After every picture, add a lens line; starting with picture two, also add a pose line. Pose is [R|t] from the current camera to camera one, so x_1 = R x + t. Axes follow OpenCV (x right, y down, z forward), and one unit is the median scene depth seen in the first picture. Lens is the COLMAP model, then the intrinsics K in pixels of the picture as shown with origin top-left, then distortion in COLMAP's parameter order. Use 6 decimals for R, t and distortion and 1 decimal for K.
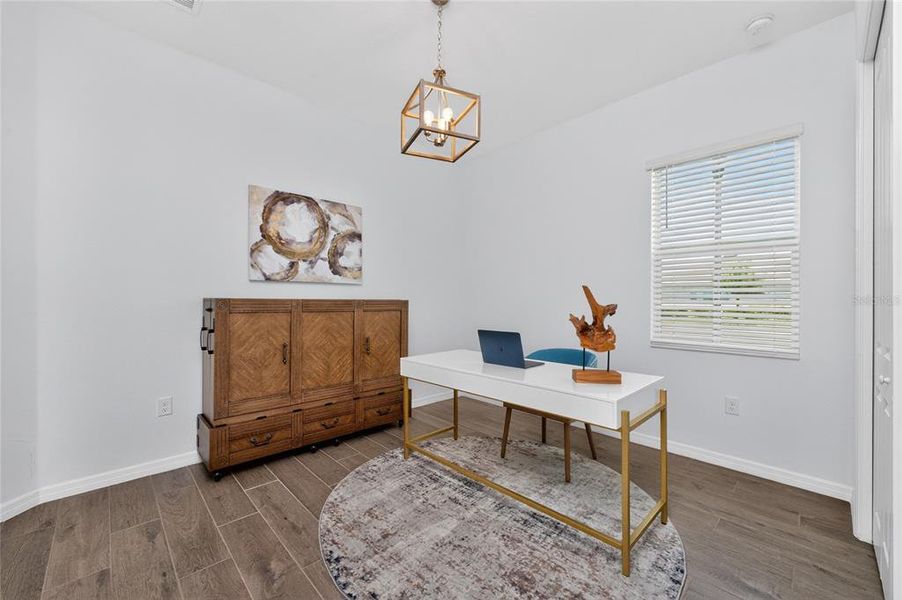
lens RADIAL K [[368.2, 0, 445.5], [0, 368.2, 298.6], [0, 0, 1]] dist [-0.007113, 0.005186]
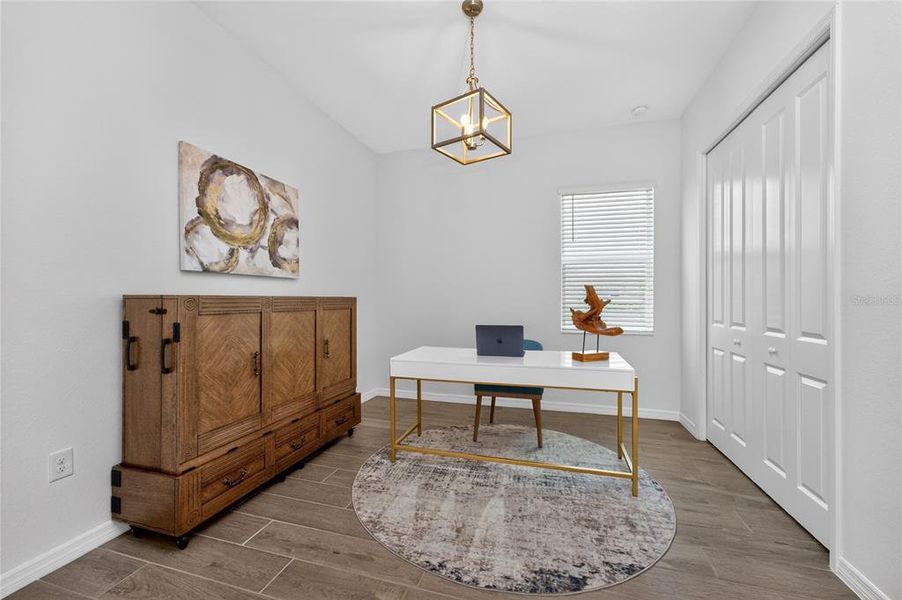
lens RADIAL K [[368.2, 0, 459.2], [0, 368.2, 296.7], [0, 0, 1]] dist [-0.007113, 0.005186]
pose [[0.861797, -0.002708, 0.507245, -0.421112], [0.001742, 0.999996, 0.002380, 0.001463], [-0.507250, -0.001167, 0.861798, 0.082568]]
